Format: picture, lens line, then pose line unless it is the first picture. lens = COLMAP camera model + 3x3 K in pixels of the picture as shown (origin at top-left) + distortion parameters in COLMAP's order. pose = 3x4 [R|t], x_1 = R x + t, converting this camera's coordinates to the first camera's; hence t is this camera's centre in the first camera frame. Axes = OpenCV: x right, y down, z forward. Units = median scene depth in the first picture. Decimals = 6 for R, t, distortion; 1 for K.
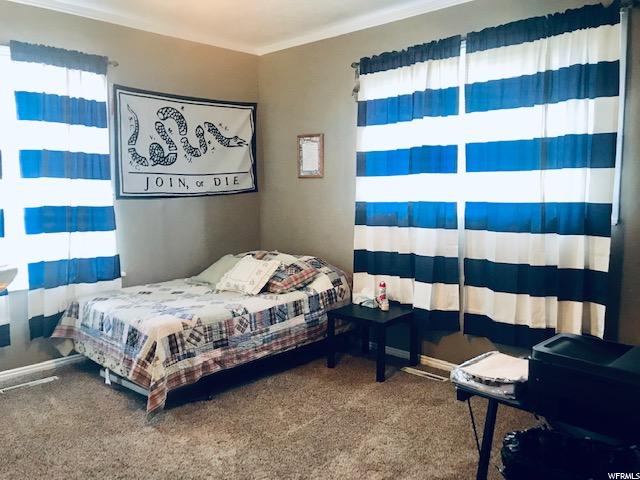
lens RADIAL K [[539.0, 0, 317.9], [0, 539.0, 233.0], [0, 0, 1]] dist [0.033000, -0.003775]
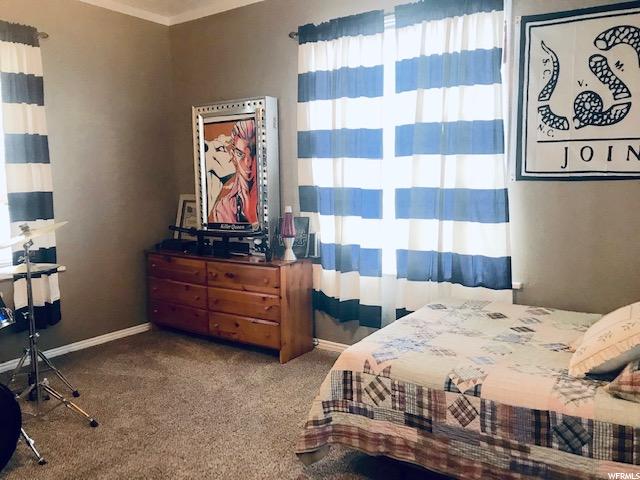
lens RADIAL K [[539.0, 0, 296.0], [0, 539.0, 226.7], [0, 0, 1]] dist [0.033000, -0.003775]
pose [[0.138583, 0.101148, -0.985172, 0.308382], [-0.072009, 0.993167, 0.091840, -0.047638], [0.987729, 0.058213, 0.144920, 0.625913]]
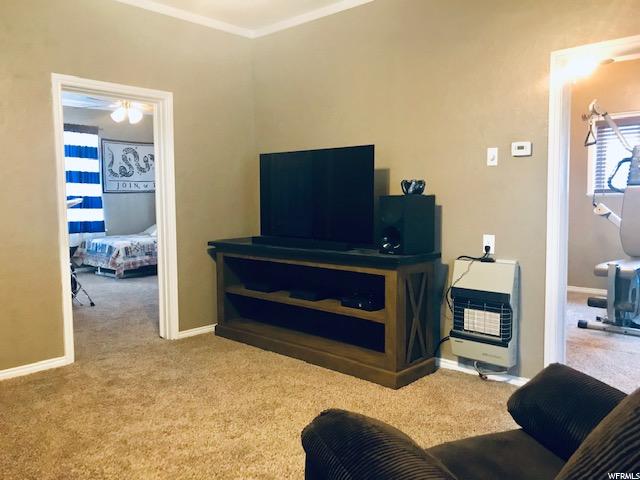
lens RADIAL K [[539.0, 0, 320.4], [0, 539.0, 235.6], [0, 0, 1]] dist [0.033000, -0.003775]
pose [[0.999641, -0.008863, 0.025293, 0.410086], [0.009180, 0.999881, -0.012430, 0.133320], [-0.025179, 0.012658, 0.999603, -1.100808]]
